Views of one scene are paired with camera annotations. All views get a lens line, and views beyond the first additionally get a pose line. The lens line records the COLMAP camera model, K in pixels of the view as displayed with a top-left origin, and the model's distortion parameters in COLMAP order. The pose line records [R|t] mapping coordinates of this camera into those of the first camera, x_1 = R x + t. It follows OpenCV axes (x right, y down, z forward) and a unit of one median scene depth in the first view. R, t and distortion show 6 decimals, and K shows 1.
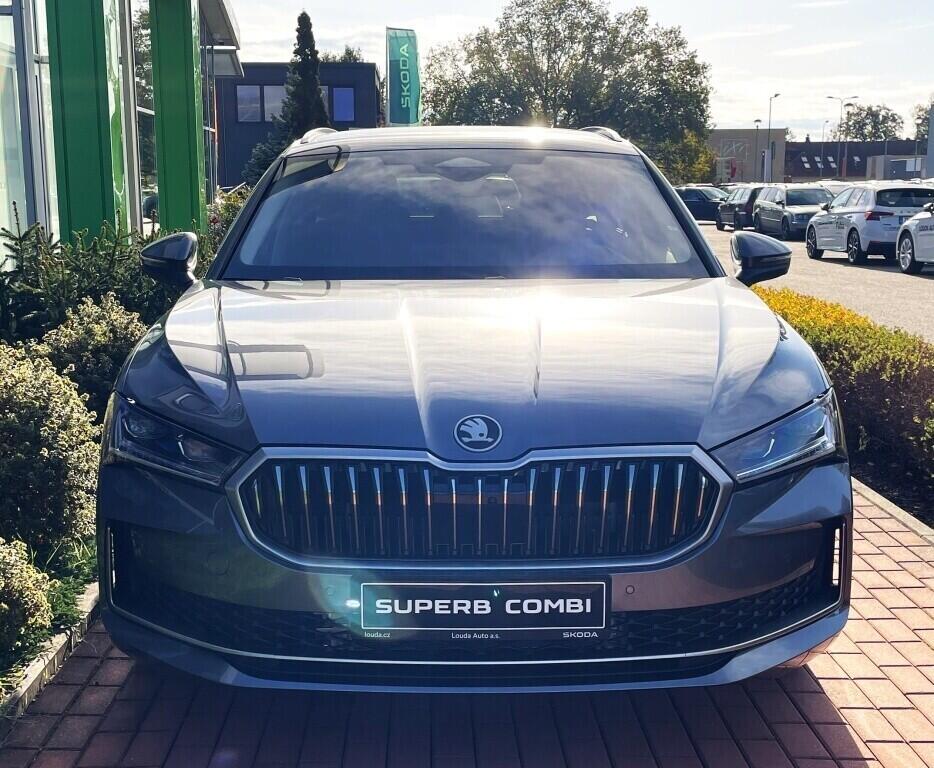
lens RADIAL K [[1280.4, 0, 464.4], [0, 1280.4, 389.0], [0, 0, 1]] dist [0.079689, 0.000000]
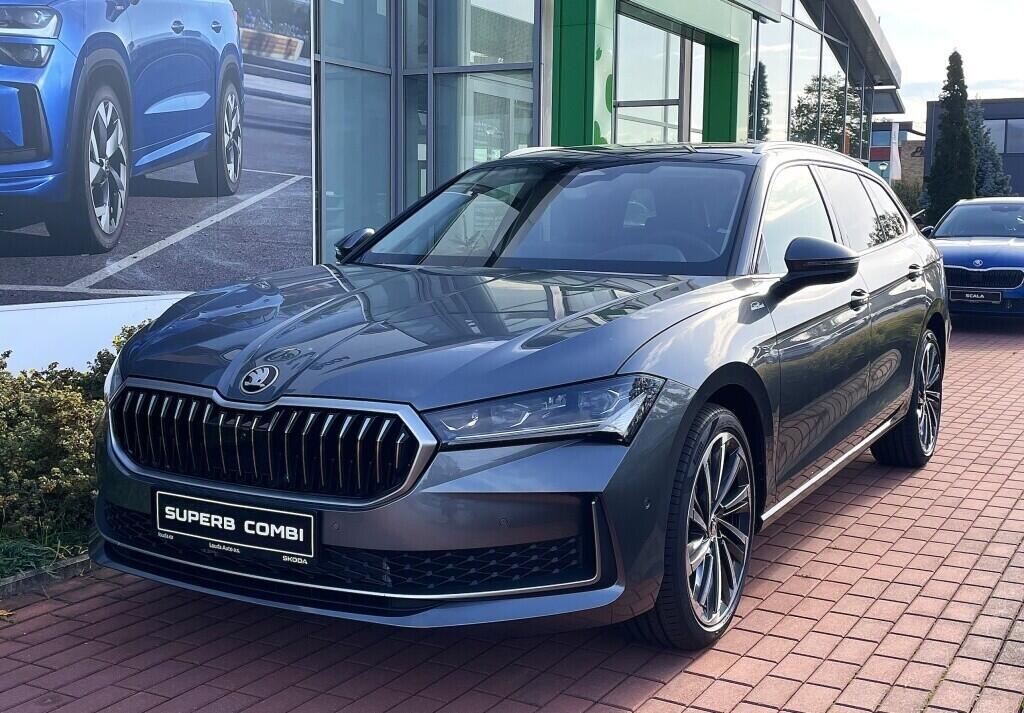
lens RADIAL K [[1203.9, 0, 514.9], [0, 1203.9, 356.4], [0, 0, 1]] dist [-0.010695, 0.000000]
pose [[0.877866, 0.067891, -0.474070, 0.756791], [-0.087827, 0.995935, -0.020008, 0.015761], [0.470784, 0.059201, 0.880260, 0.141200]]
